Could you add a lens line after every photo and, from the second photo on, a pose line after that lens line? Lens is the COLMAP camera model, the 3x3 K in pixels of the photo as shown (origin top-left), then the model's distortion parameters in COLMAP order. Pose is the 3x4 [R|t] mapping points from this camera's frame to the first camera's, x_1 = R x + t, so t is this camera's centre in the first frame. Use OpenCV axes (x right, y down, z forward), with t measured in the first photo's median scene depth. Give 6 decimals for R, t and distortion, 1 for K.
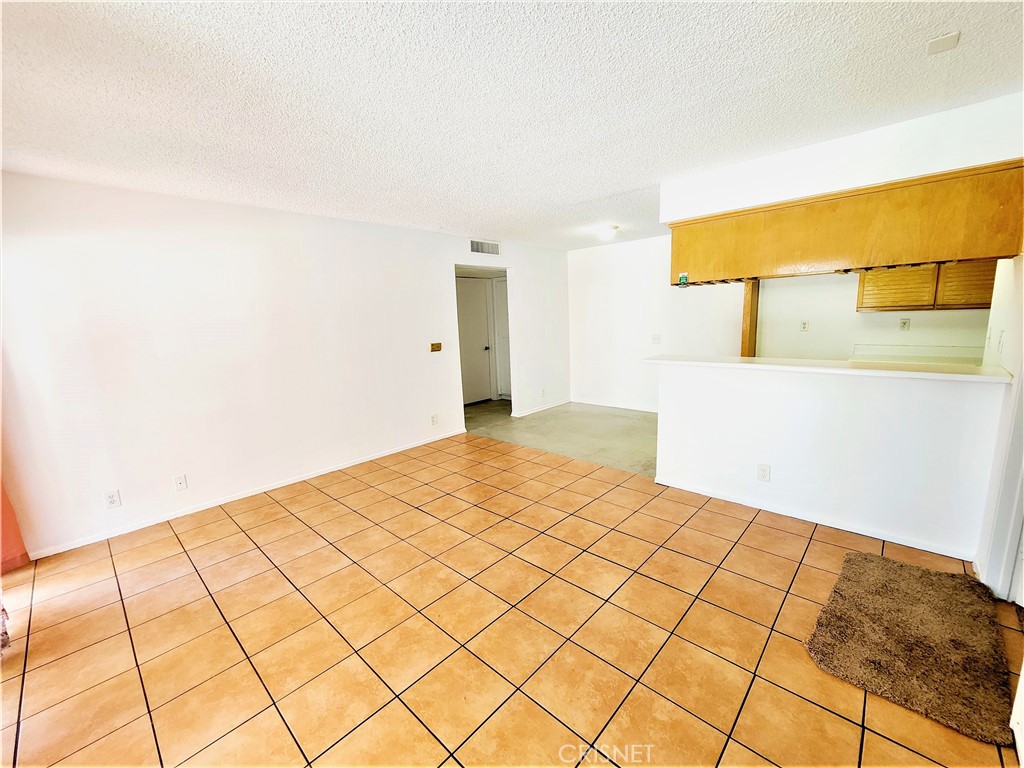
lens RADIAL K [[419.8, 0, 509.3], [0, 419.8, 388.6], [0, 0, 1]] dist [-0.004704, 0.002005]
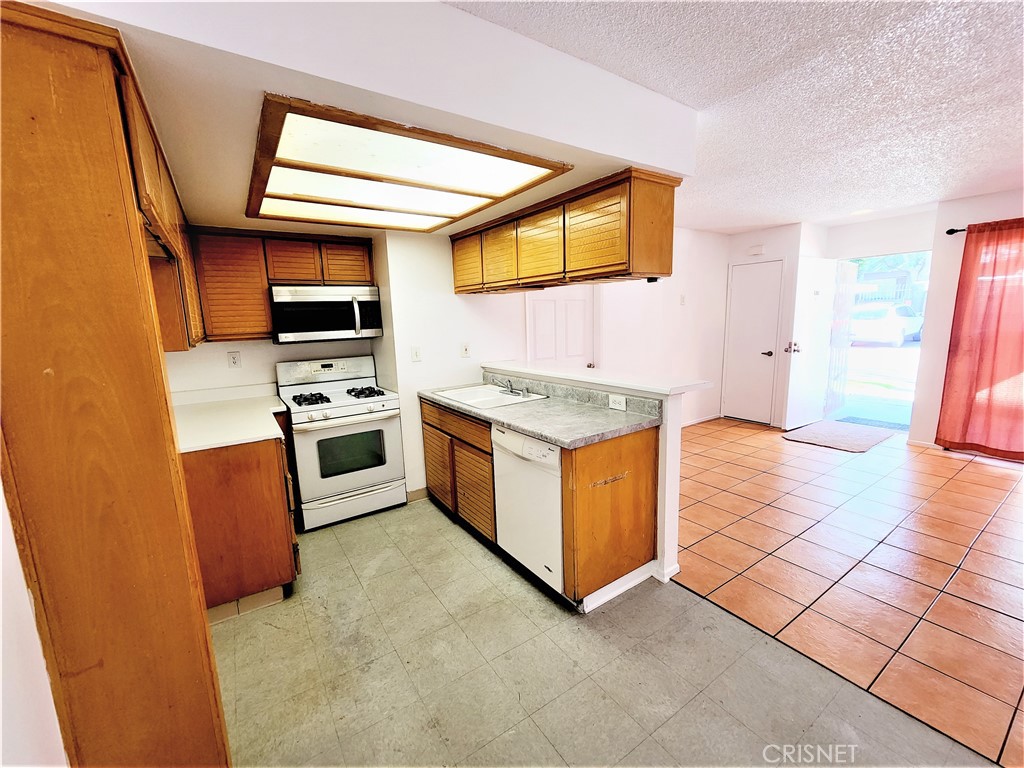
lens RADIAL K [[419.8, 0, 509.2], [0, 419.8, 387.8], [0, 0, 1]] dist [-0.004704, 0.002005]
pose [[-0.969345, 0.030471, 0.243808, 0.579730], [0.108308, 0.943664, 0.312678, -0.380153], [-0.220545, 0.329499, -0.918036, 2.093842]]
